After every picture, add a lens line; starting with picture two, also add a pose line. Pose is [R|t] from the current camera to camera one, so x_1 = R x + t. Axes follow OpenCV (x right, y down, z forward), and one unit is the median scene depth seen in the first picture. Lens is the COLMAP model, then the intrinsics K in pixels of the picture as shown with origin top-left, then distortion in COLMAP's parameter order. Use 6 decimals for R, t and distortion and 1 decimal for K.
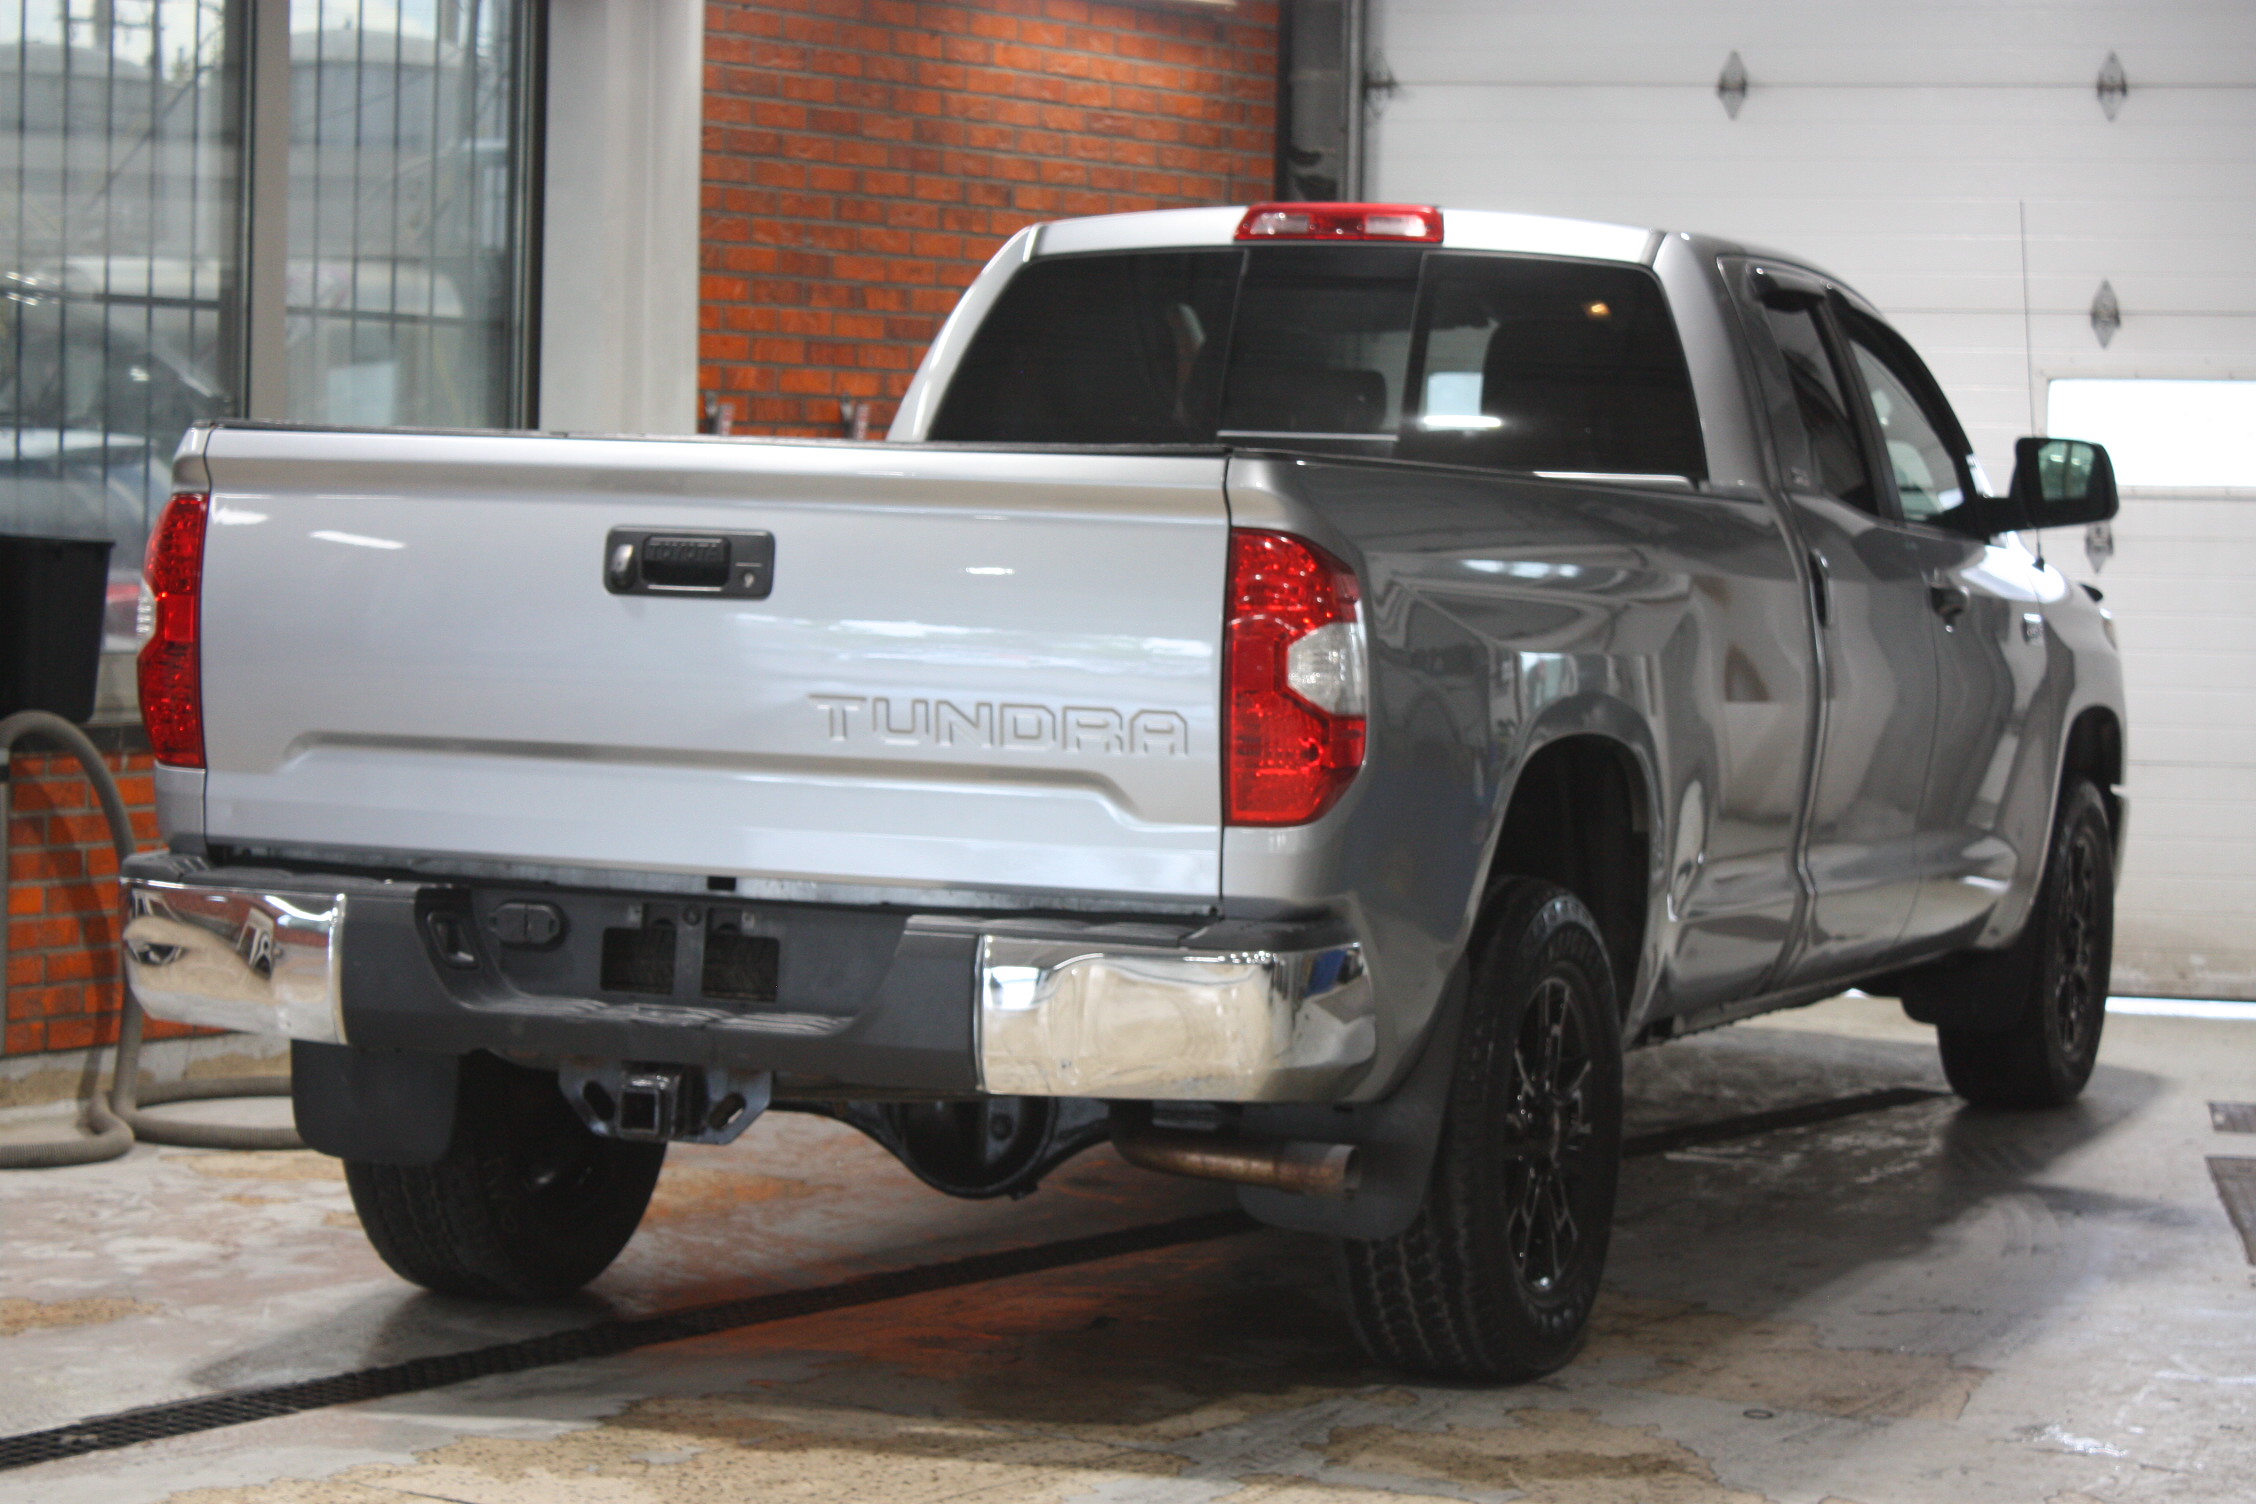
lens RADIAL K [[5161.1, 0, 1118.4], [0, 5161.1, 744.8], [0, 0, 1]] dist [0.090013, 0.000000]
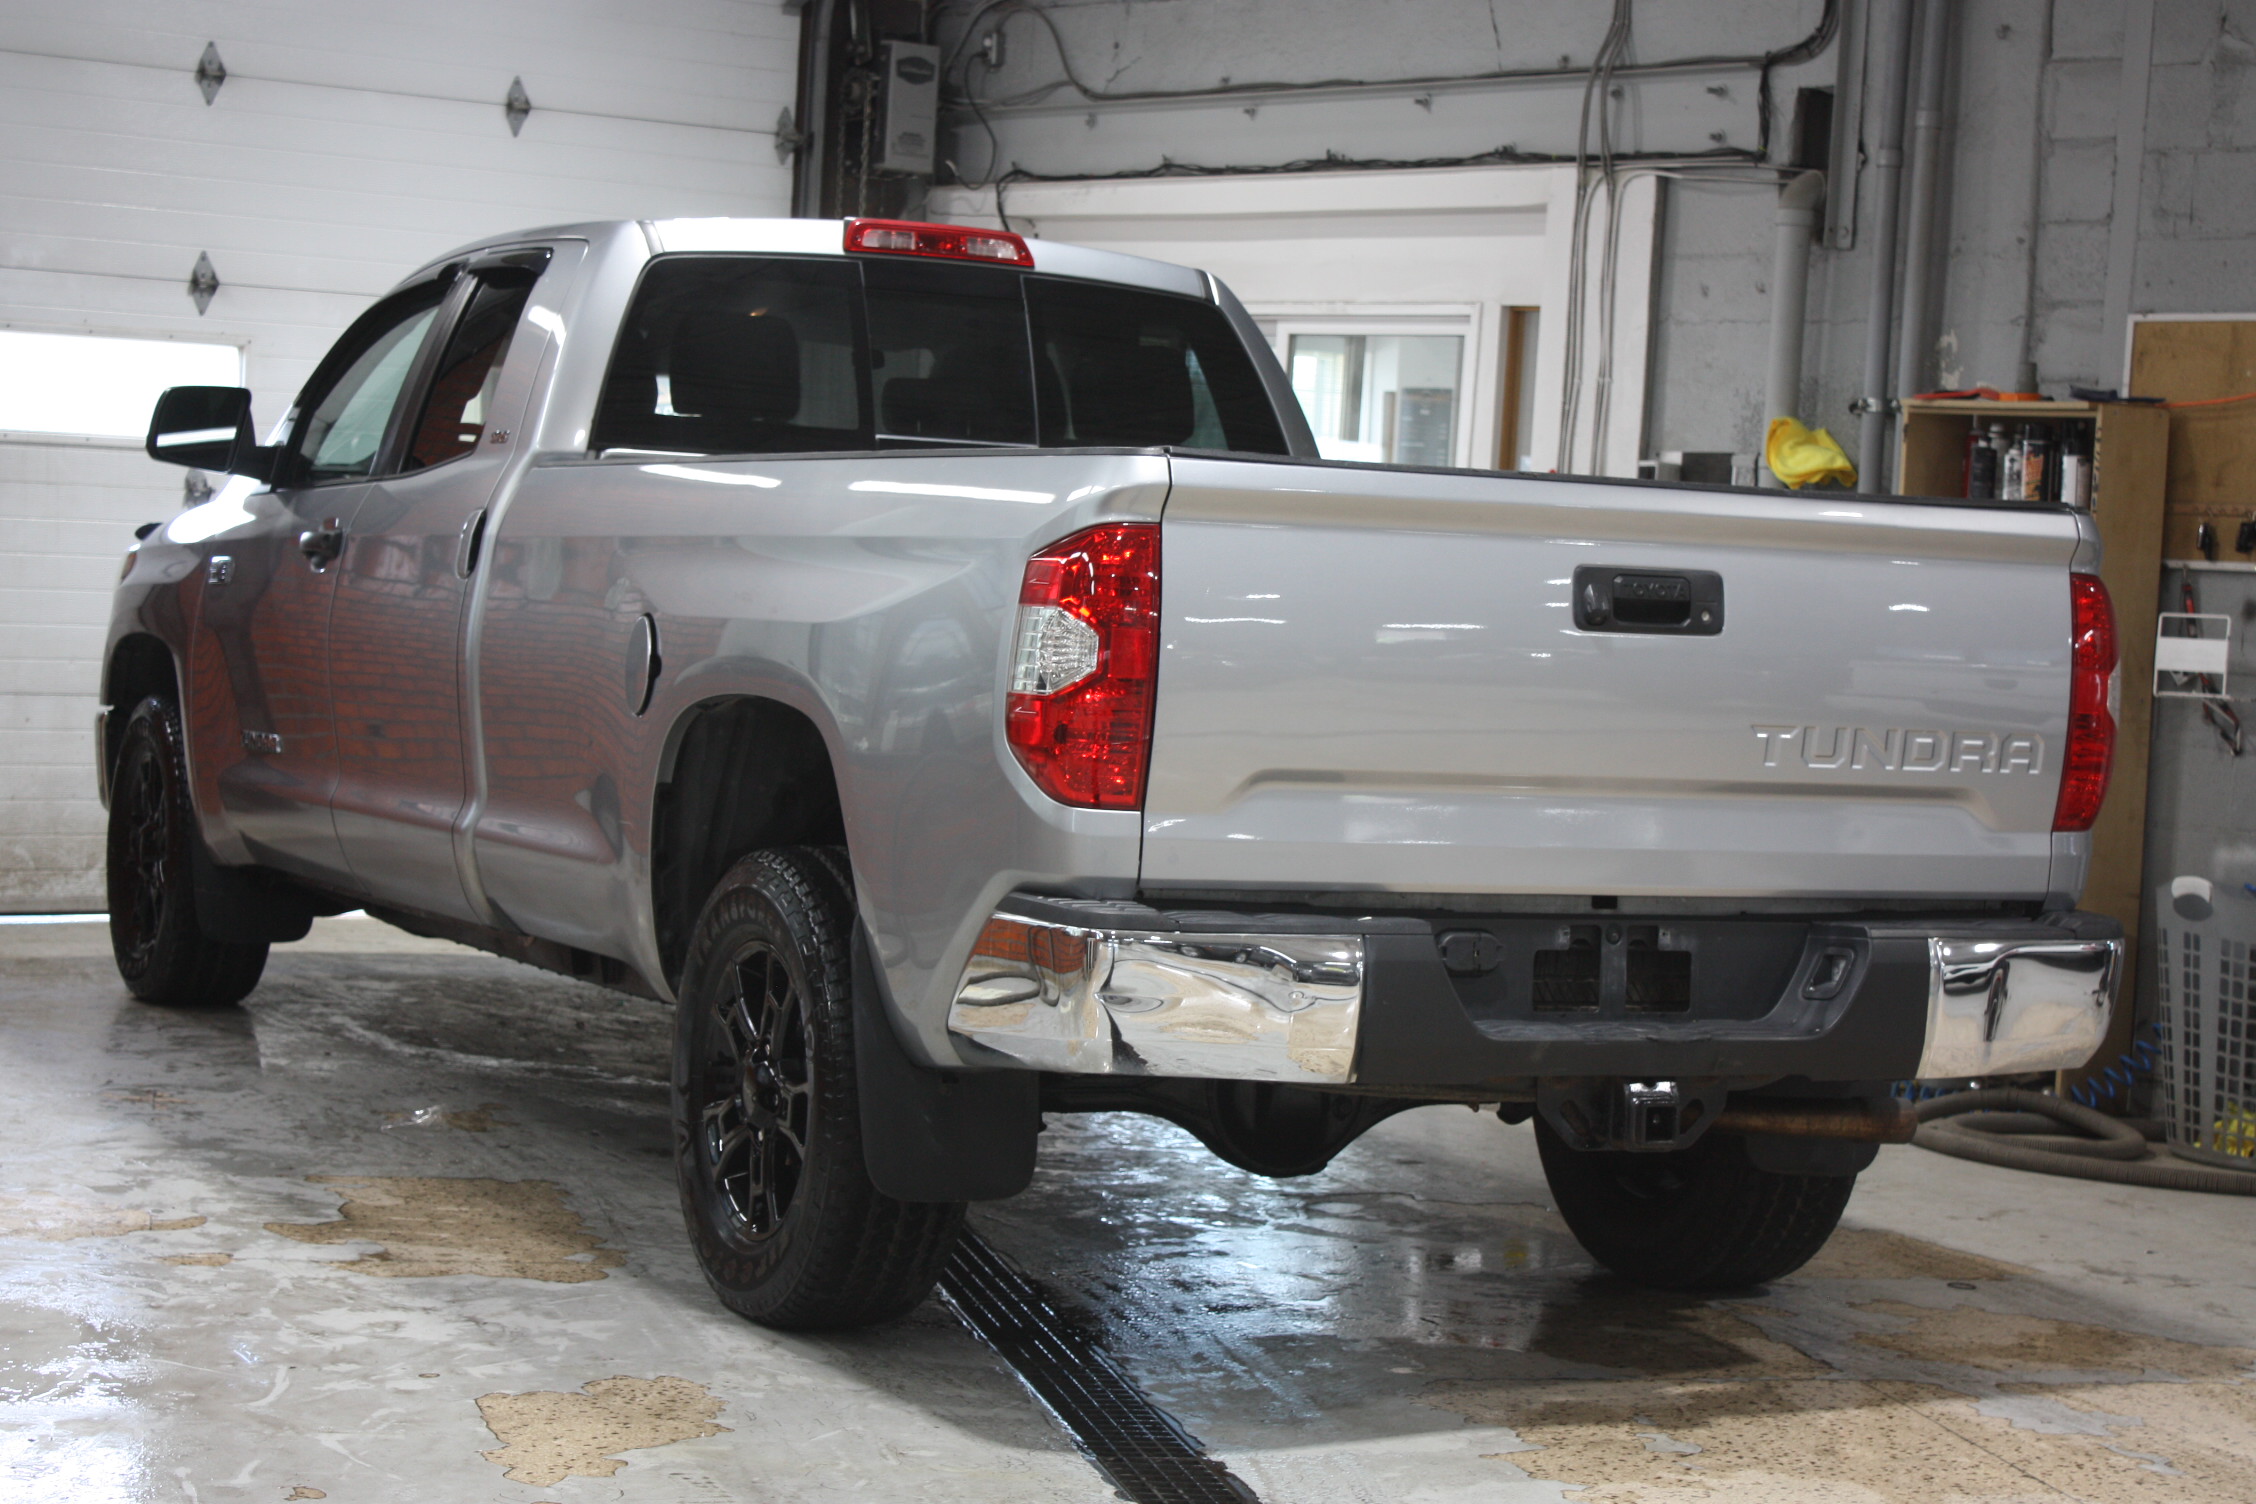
lens RADIAL K [[4290.8, 0, 1117.8], [0, 4290.8, 749.7], [0, 0, 1]] dist [0.077745, 0.000000]
pose [[0.671156, -0.029556, 0.740727, -0.785910], [0.003419, 0.999318, 0.036777, -0.036473], [-0.741309, -0.022151, 0.670799, 0.481825]]
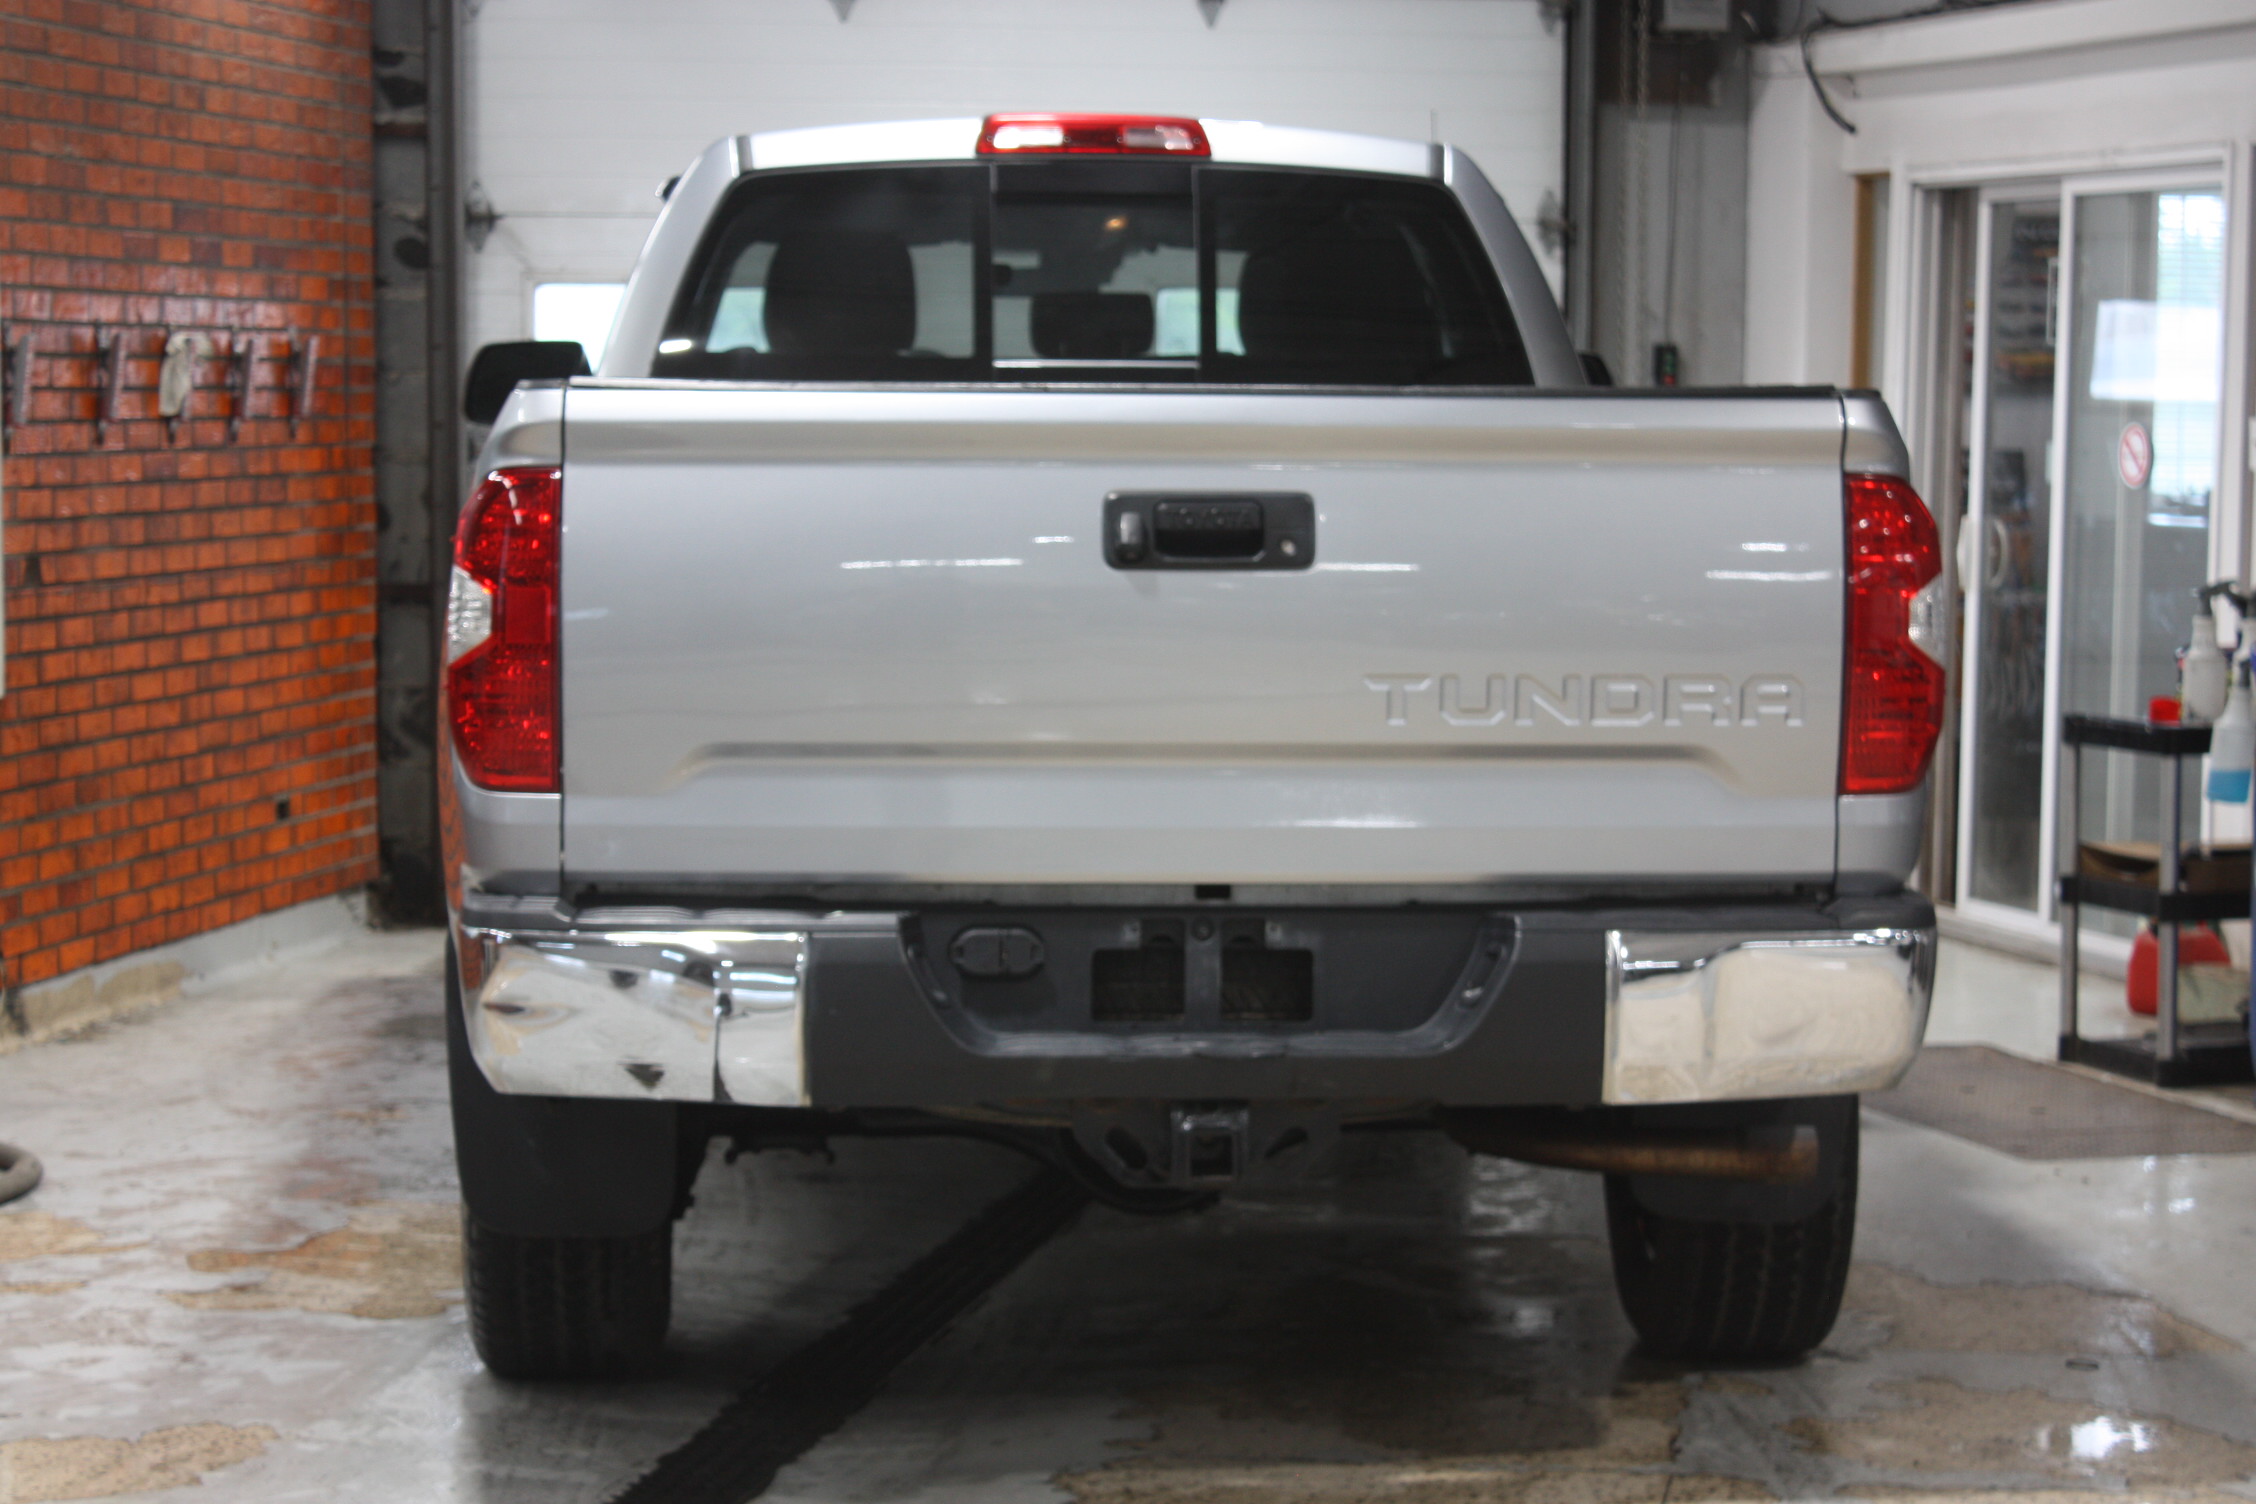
lens RADIAL K [[5048.5, 0, 1145.1], [0, 5048.5, 759.9], [0, 0, 1]] dist [0.051194, 0.000000]
pose [[0.900956, -0.053046, 0.430655, -0.454704], [0.041834, 0.998495, 0.035470, -0.026485], [-0.431889, -0.013940, 0.901819, 0.223667]]
